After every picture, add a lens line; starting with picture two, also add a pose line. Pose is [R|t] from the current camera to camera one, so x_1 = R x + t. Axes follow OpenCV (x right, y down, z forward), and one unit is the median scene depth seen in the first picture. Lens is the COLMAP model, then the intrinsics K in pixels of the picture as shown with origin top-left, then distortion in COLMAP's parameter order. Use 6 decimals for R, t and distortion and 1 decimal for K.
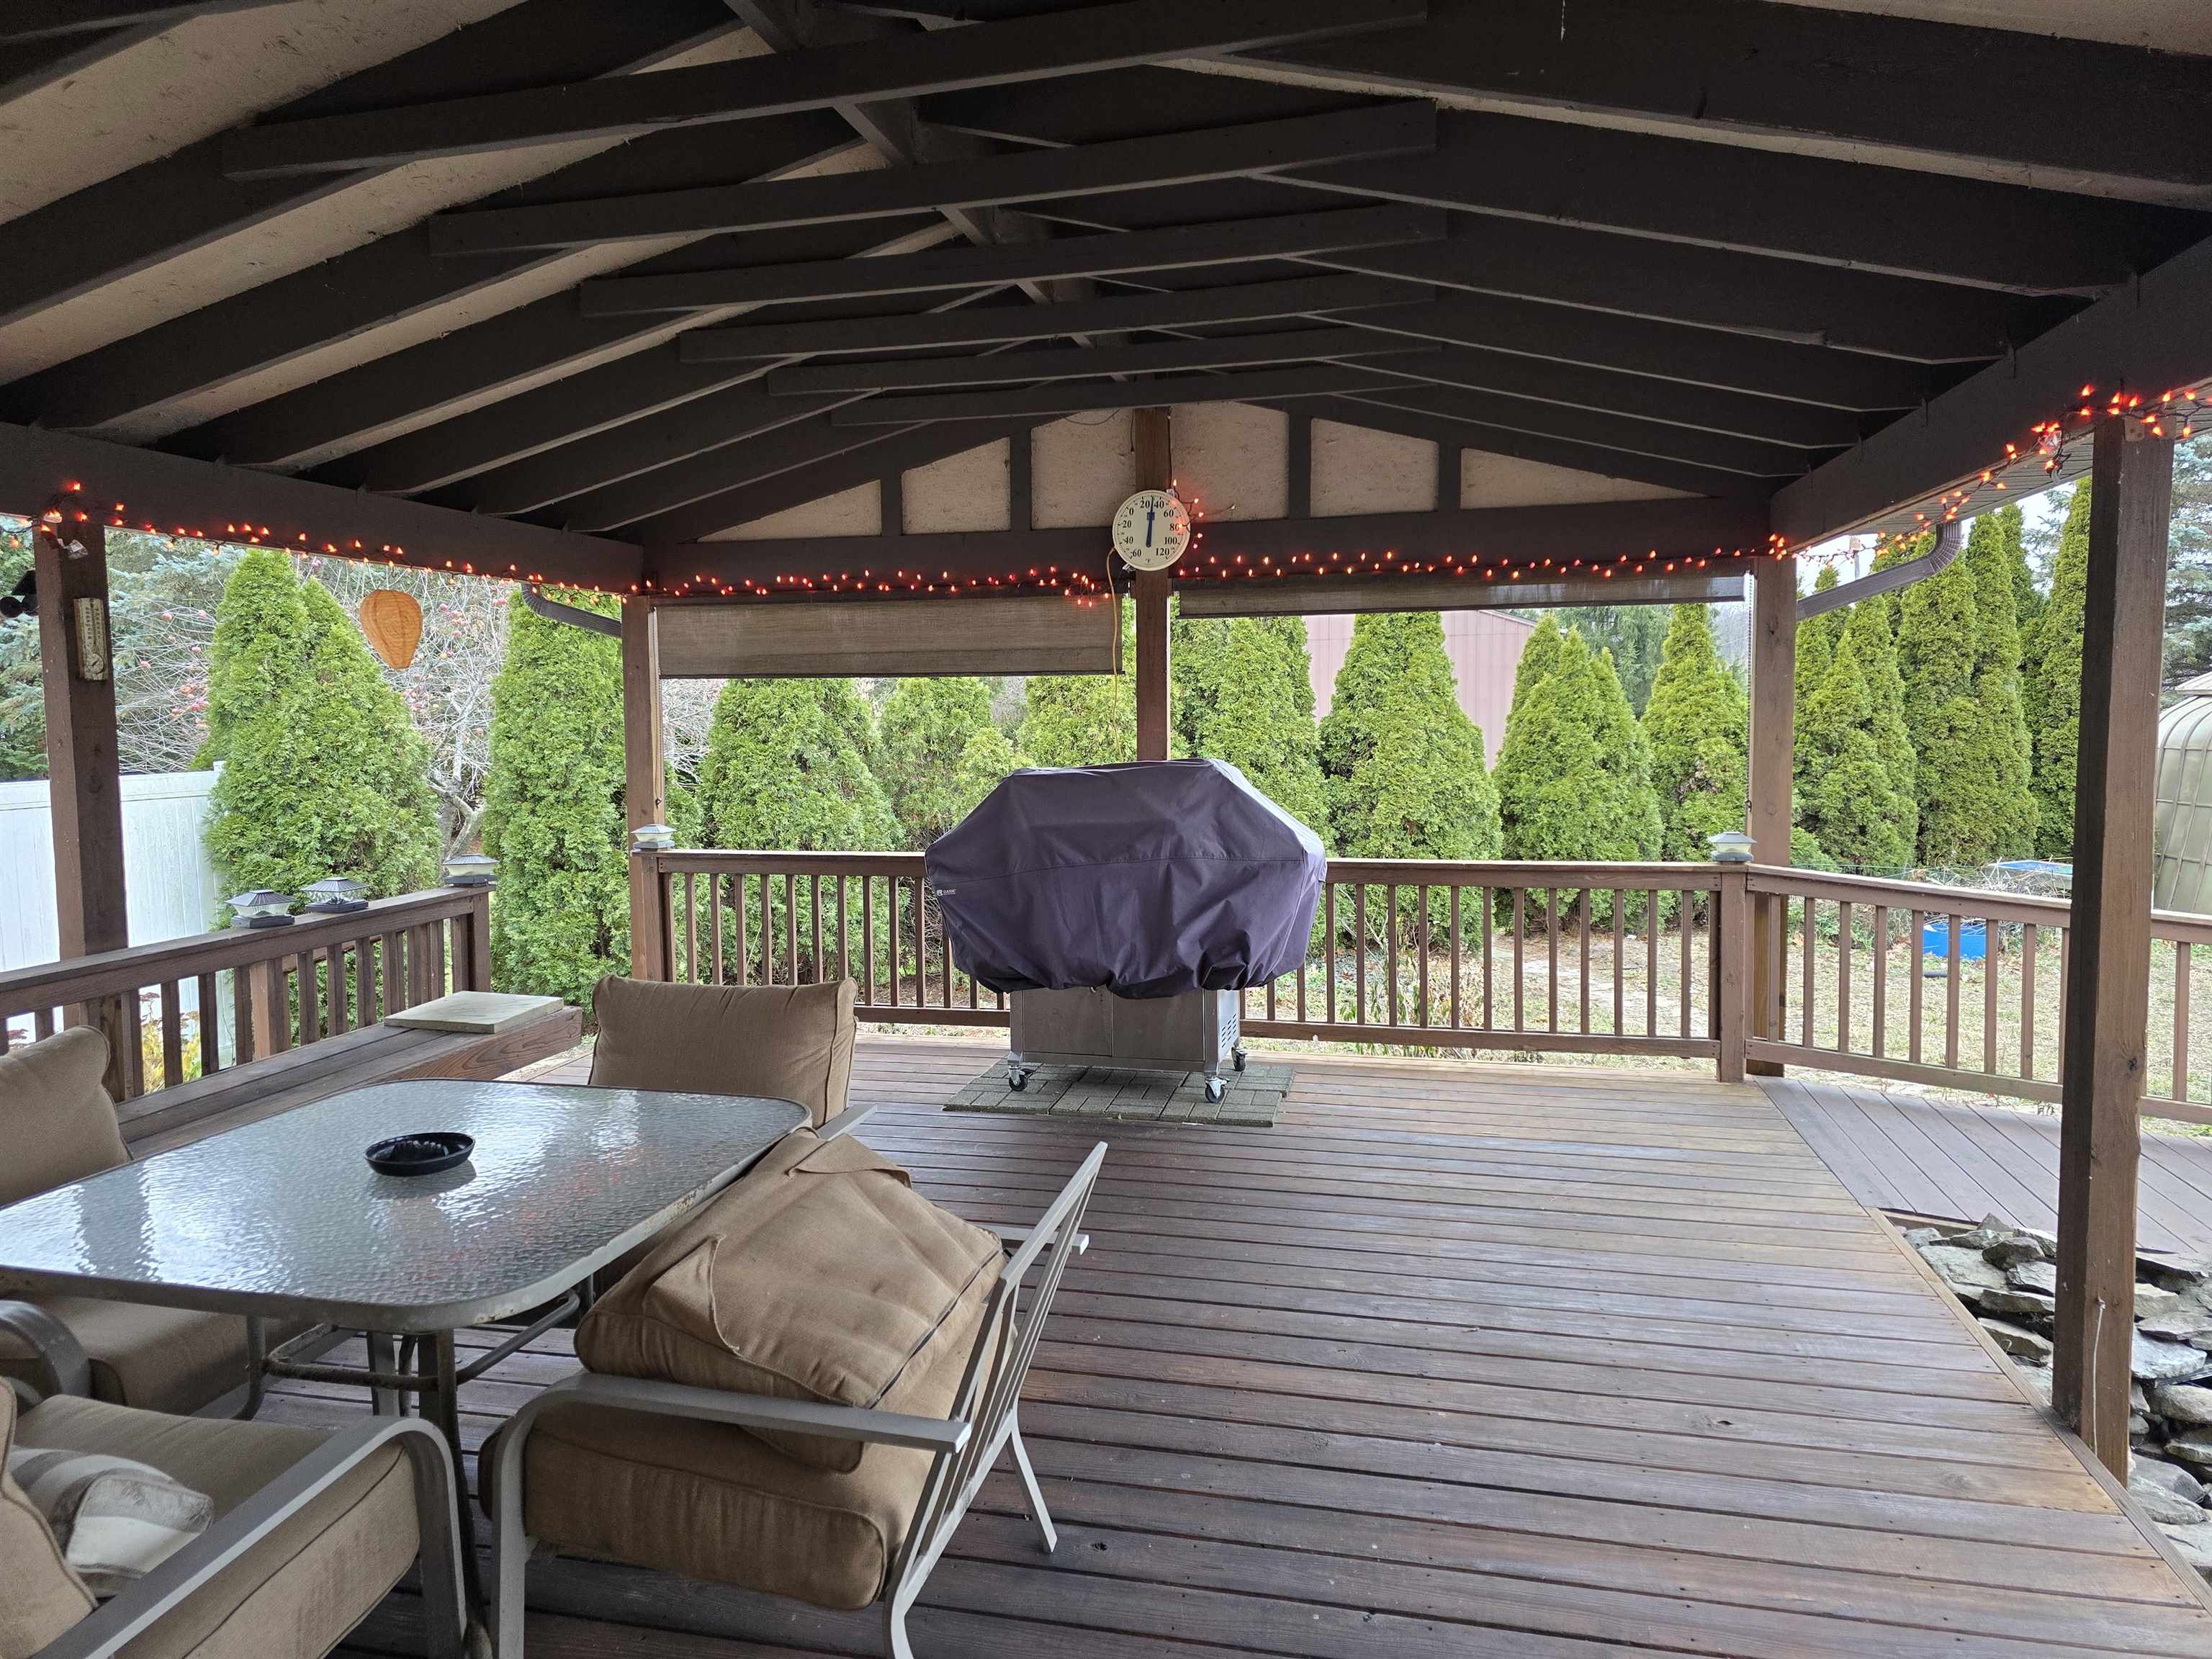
lens RADIAL K [[1483.3, 0, 1096.1], [0, 1483.3, 821.0], [0, 0, 1]] dist [0.068057, -0.057897]
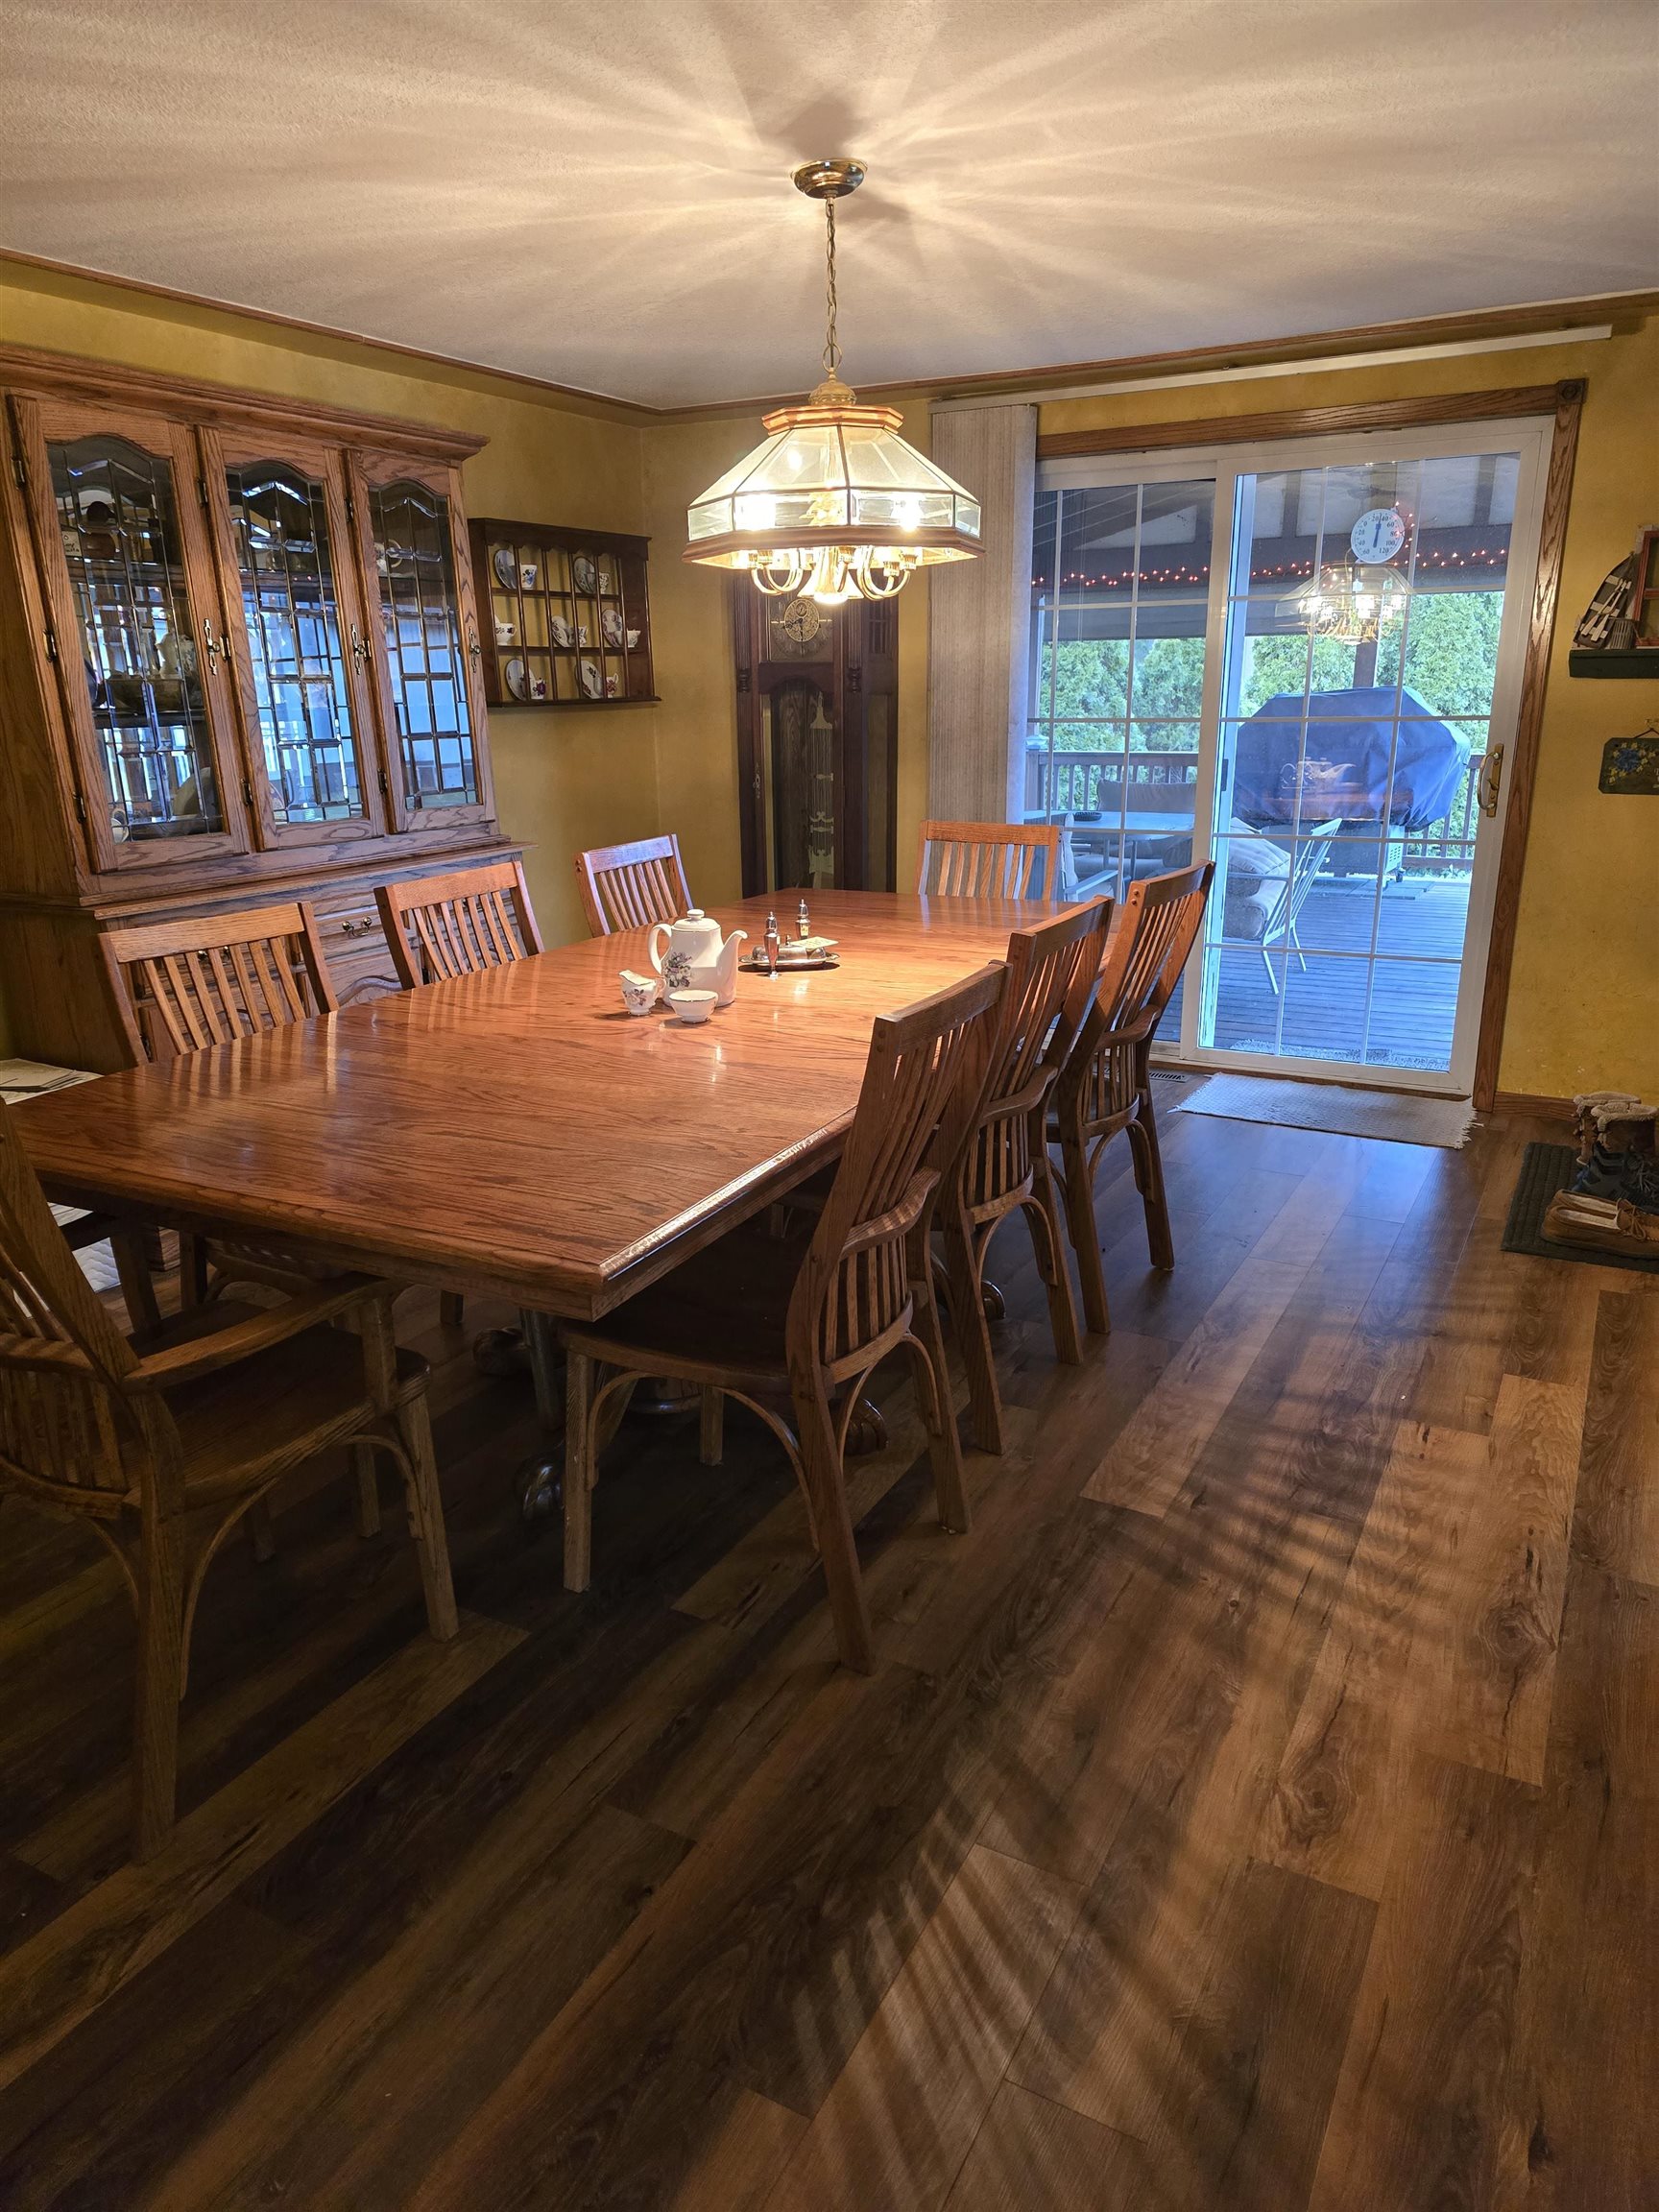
lens RADIAL K [[1483.3, 0, 838.4], [0, 1483.3, 1126.9], [0, 0, 1]] dist [0.068057, -0.057897]
pose [[0.962409, 0.078790, -0.259924, -0.028405], [-0.020527, 0.975361, 0.219656, 0.043053], [0.270826, -0.206064, 0.940314, -0.449072]]
